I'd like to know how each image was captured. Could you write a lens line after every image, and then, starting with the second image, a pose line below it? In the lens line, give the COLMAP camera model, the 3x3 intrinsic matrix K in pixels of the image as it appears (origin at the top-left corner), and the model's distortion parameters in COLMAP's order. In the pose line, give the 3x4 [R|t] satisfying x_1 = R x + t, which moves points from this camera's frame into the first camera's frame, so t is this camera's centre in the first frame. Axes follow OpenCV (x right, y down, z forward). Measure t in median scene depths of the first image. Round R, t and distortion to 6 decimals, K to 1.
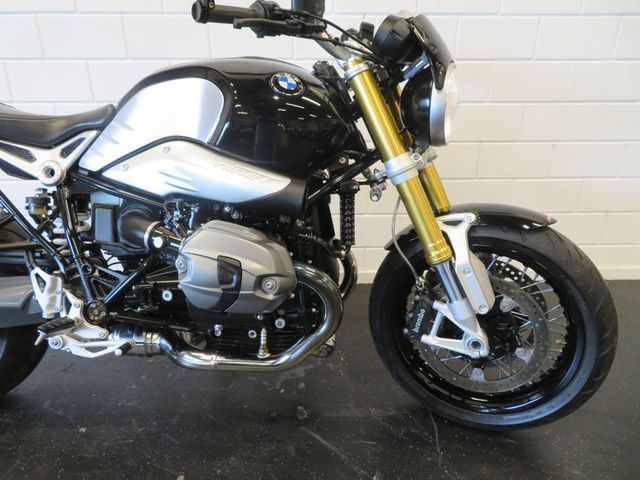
lens RADIAL K [[453.9, 0, 321.7], [0, 453.9, 239.0], [0, 0, 1]] dist [-0.012174, 0.006431]
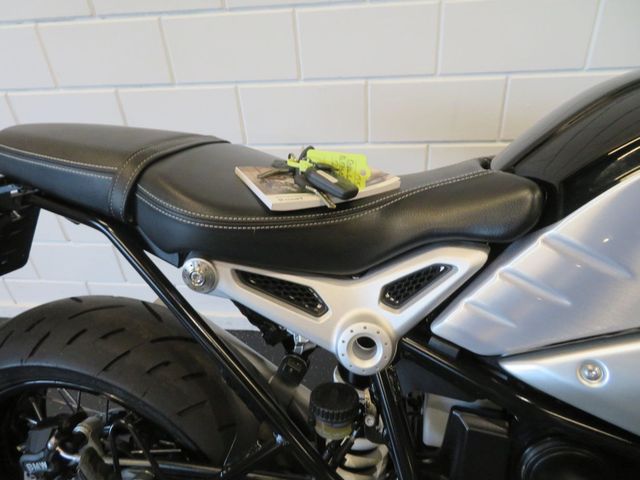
lens RADIAL K [[453.9, 0, 319.1], [0, 453.9, 239.6], [0, 0, 1]] dist [-0.012174, 0.006431]
pose [[0.983555, 0.033923, -0.177395, -0.569964], [-0.001261, 0.983468, 0.181077, -0.319068], [0.180605, -0.177876, 0.967338, 0.602075]]
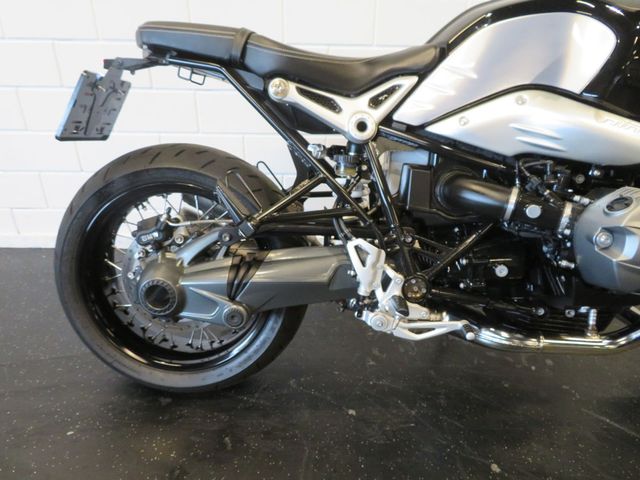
lens RADIAL K [[453.9, 0, 319.6], [0, 453.9, 238.5], [0, 0, 1]] dist [-0.012174, 0.006431]
pose [[0.999827, 0.010119, 0.015600, -0.690058], [-0.011542, 0.995504, 0.094012, -0.016185], [-0.014578, -0.094176, 0.995449, 0.134420]]
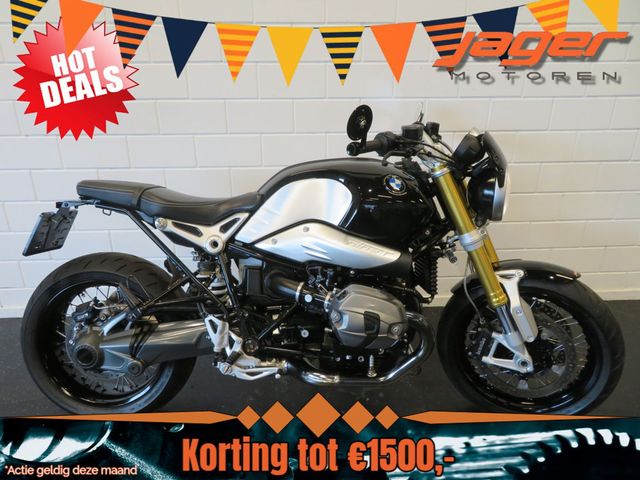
lens RADIAL K [[453.9, 0, 323.0], [0, 453.9, 242.0], [0, 0, 1]] dist [-0.012174, 0.006431]
pose [[0.999428, -0.013854, 0.030839, -0.316350], [0.013869, 0.999904, -0.000249, -0.148987], [-0.030832, 0.000676, 0.999524, -0.372646]]
